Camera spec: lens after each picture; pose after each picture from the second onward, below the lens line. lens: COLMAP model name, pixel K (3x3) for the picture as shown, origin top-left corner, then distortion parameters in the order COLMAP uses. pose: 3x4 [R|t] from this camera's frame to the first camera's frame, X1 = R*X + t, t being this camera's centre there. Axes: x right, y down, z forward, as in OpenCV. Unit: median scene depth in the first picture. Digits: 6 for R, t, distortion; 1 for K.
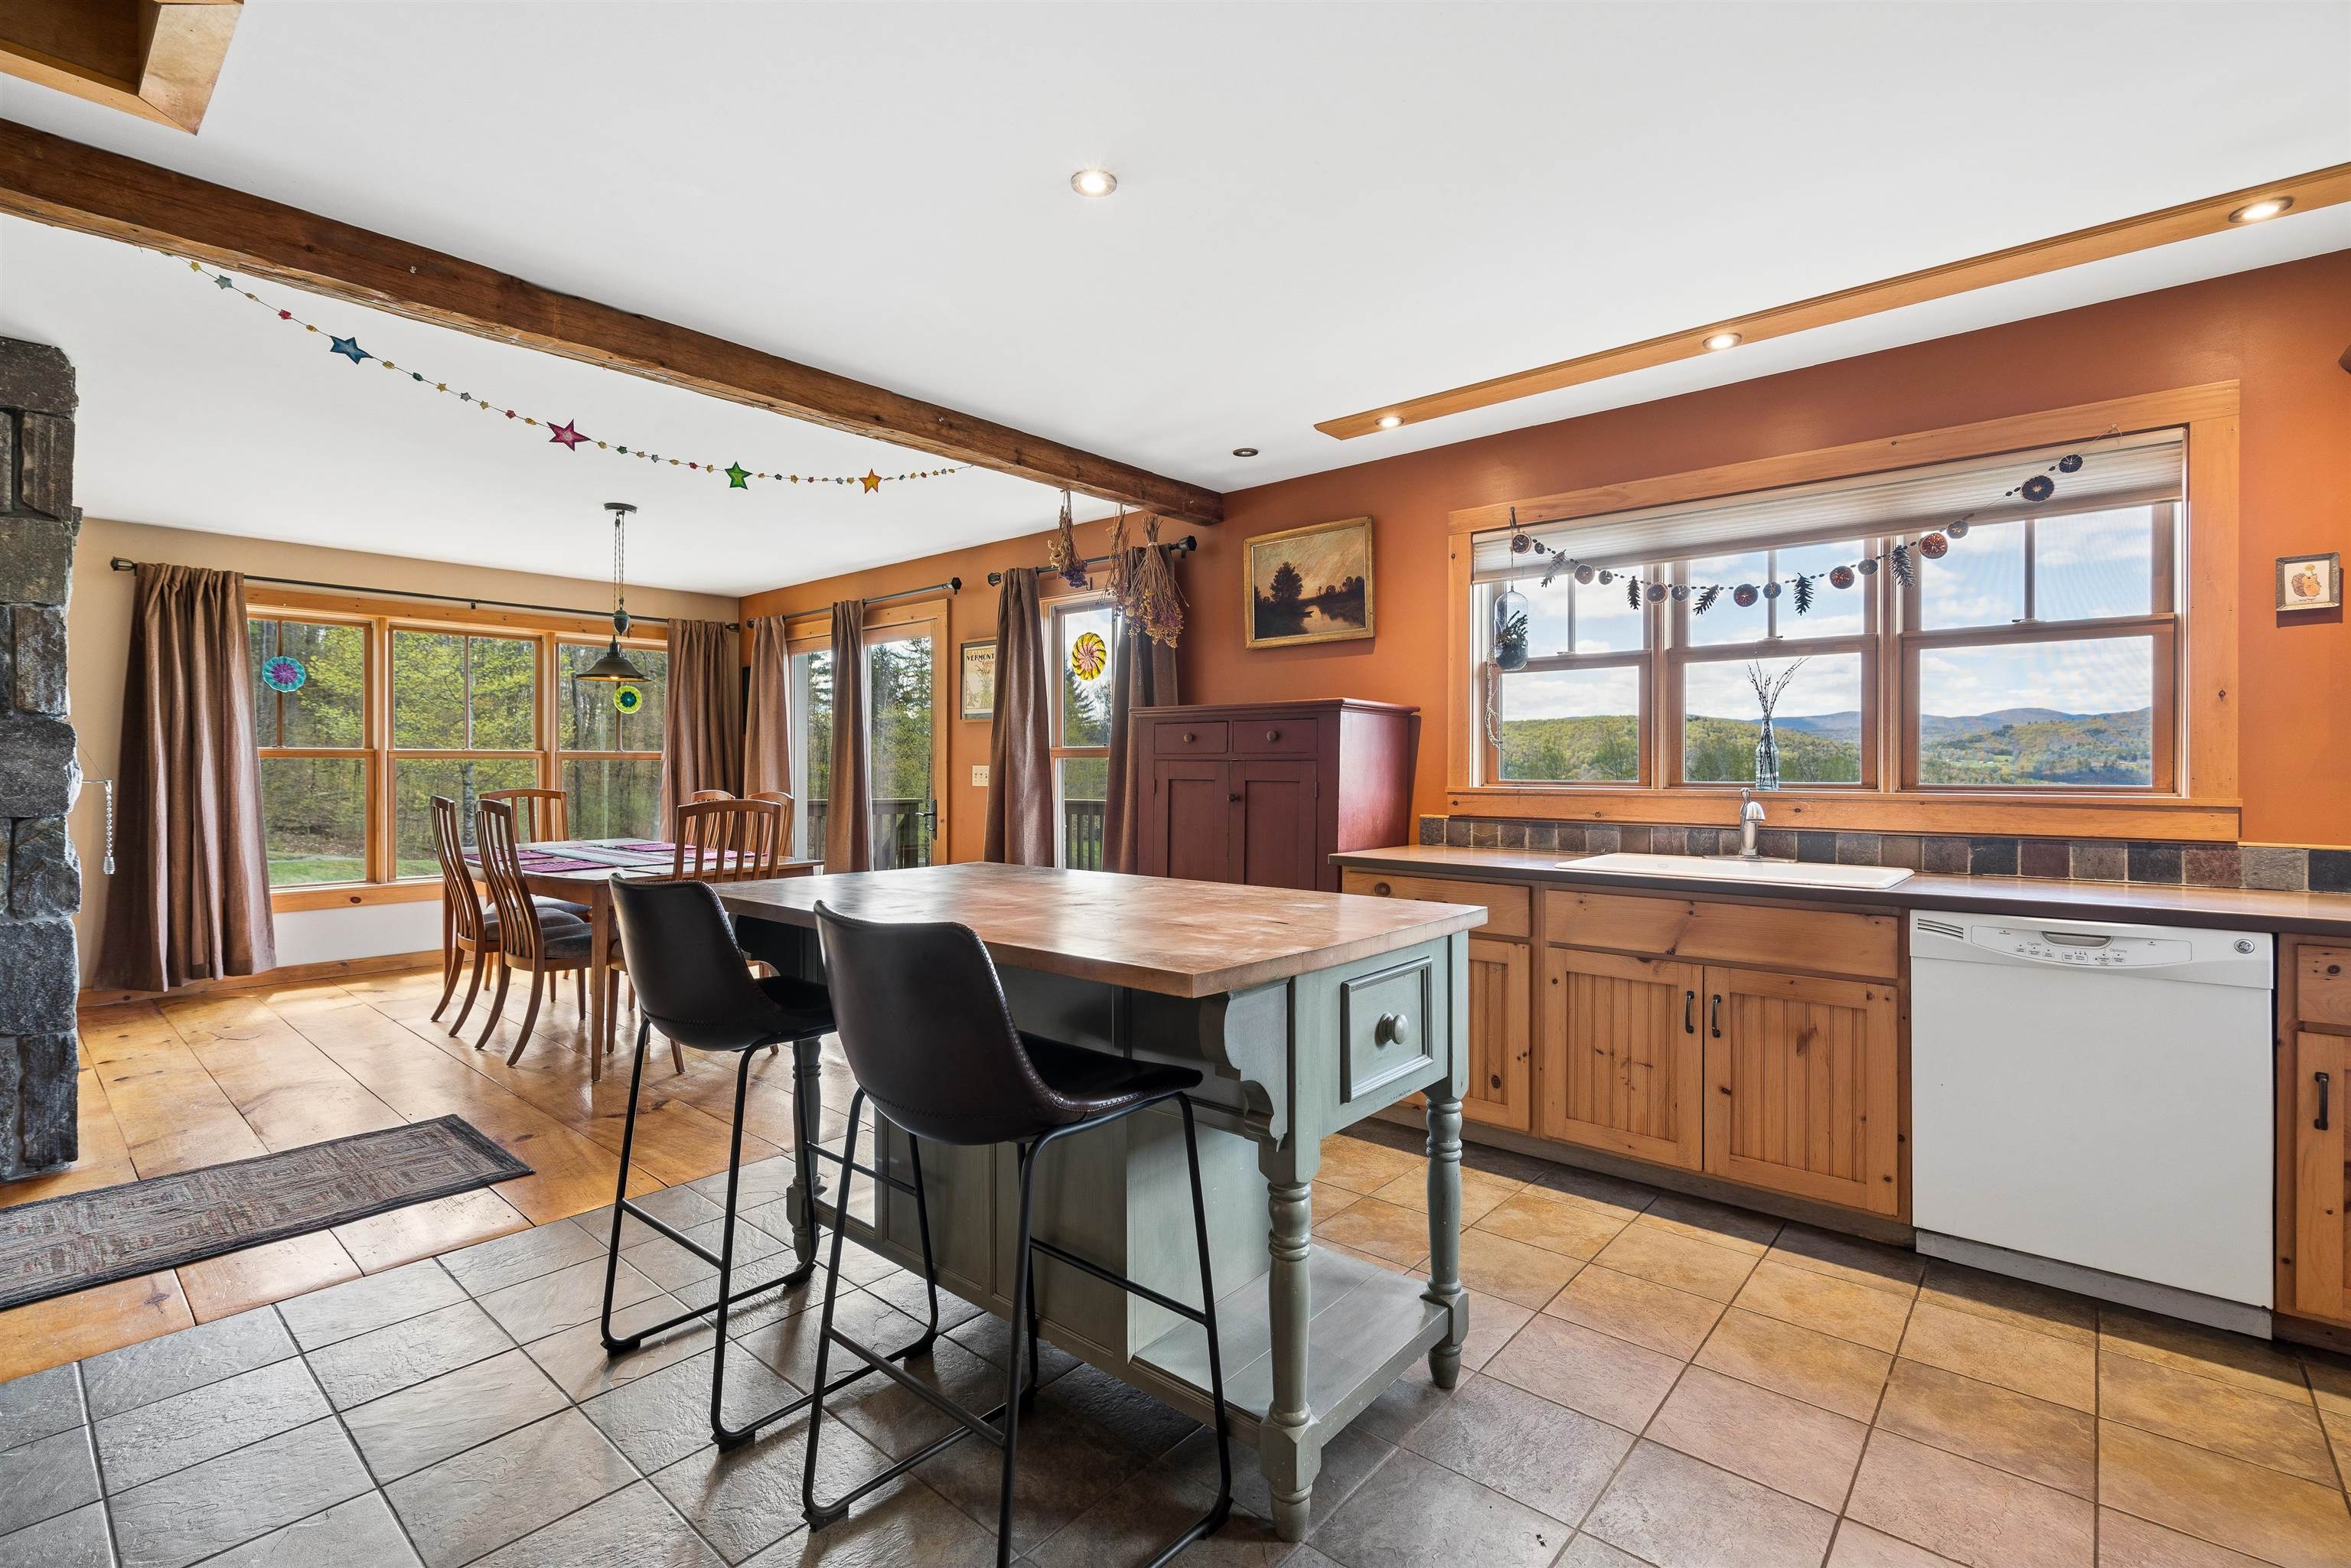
lens RADIAL K [[1067.3, 0, 1175.5], [0, 1067.3, 774.1], [0, 0, 1]] dist [0.000333, 0.001413]
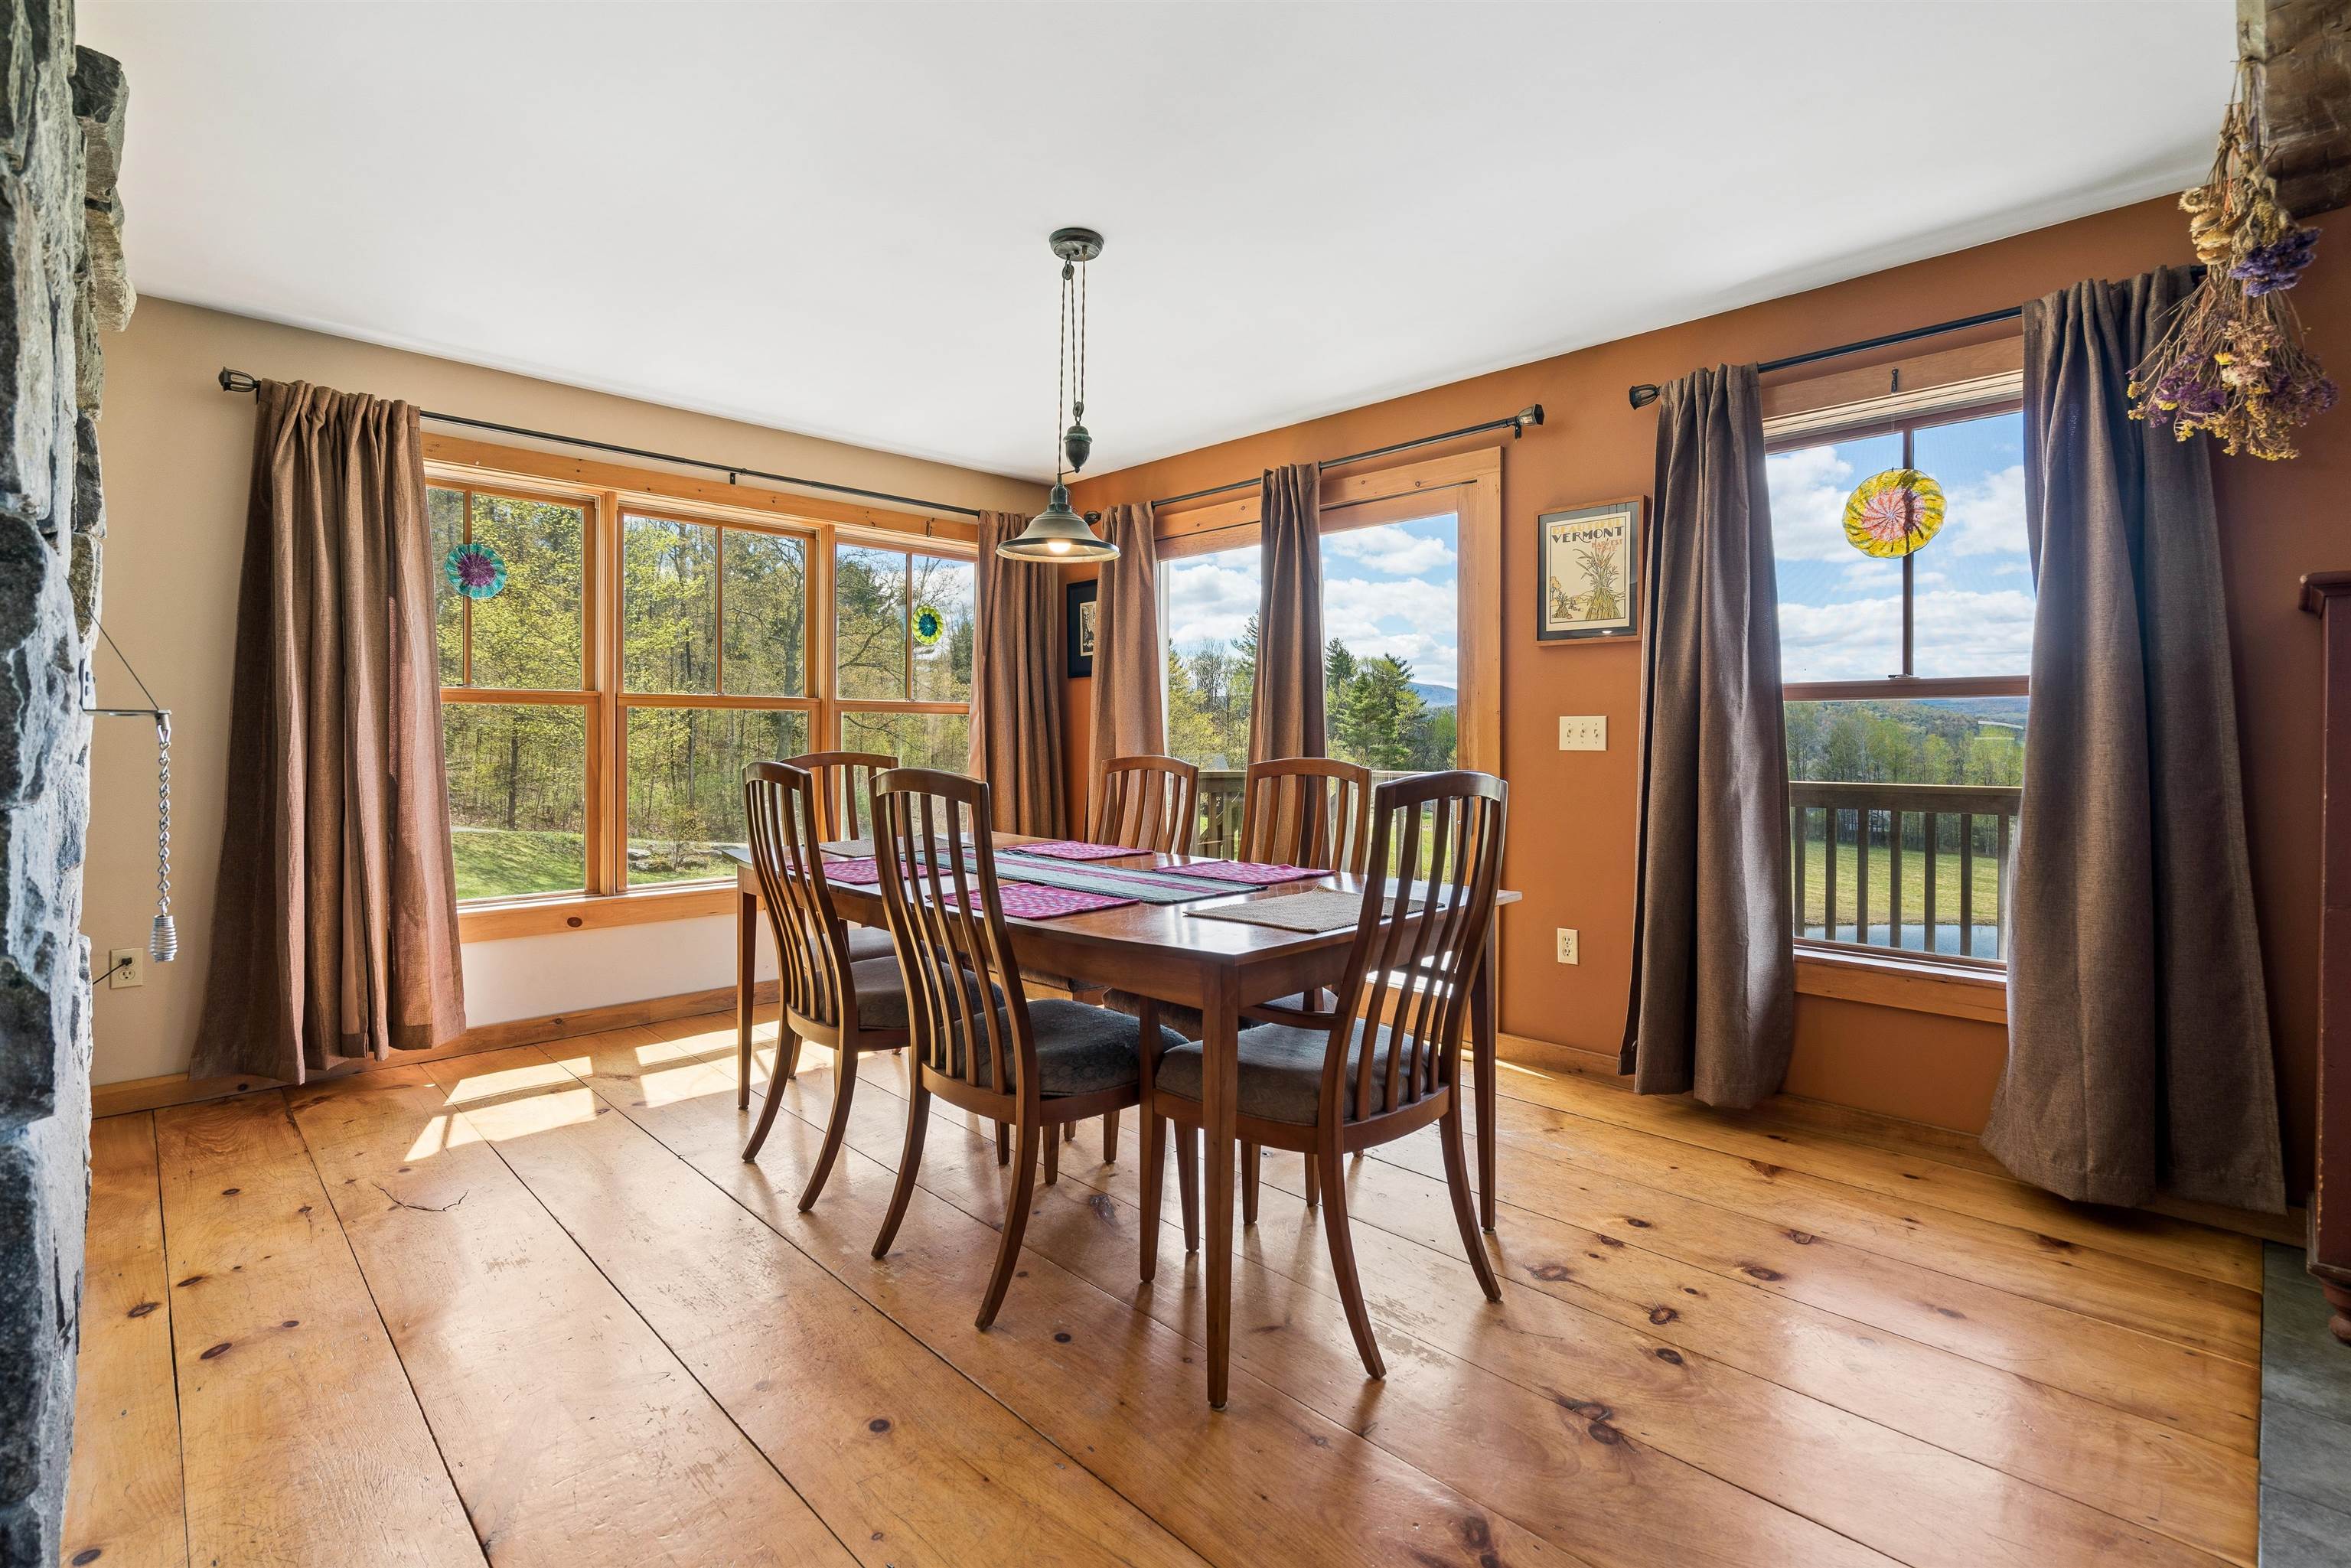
lens RADIAL K [[1067.3, 0, 1172.8], [0, 1067.3, 752.0], [0, 0, 1]] dist [0.000333, 0.001413]
pose [[0.997415, 0.005085, -0.071682, -0.390232], [-0.004959, 0.999986, 0.001927, 0.012271], [0.071691, -0.001566, 0.997426, 0.410961]]
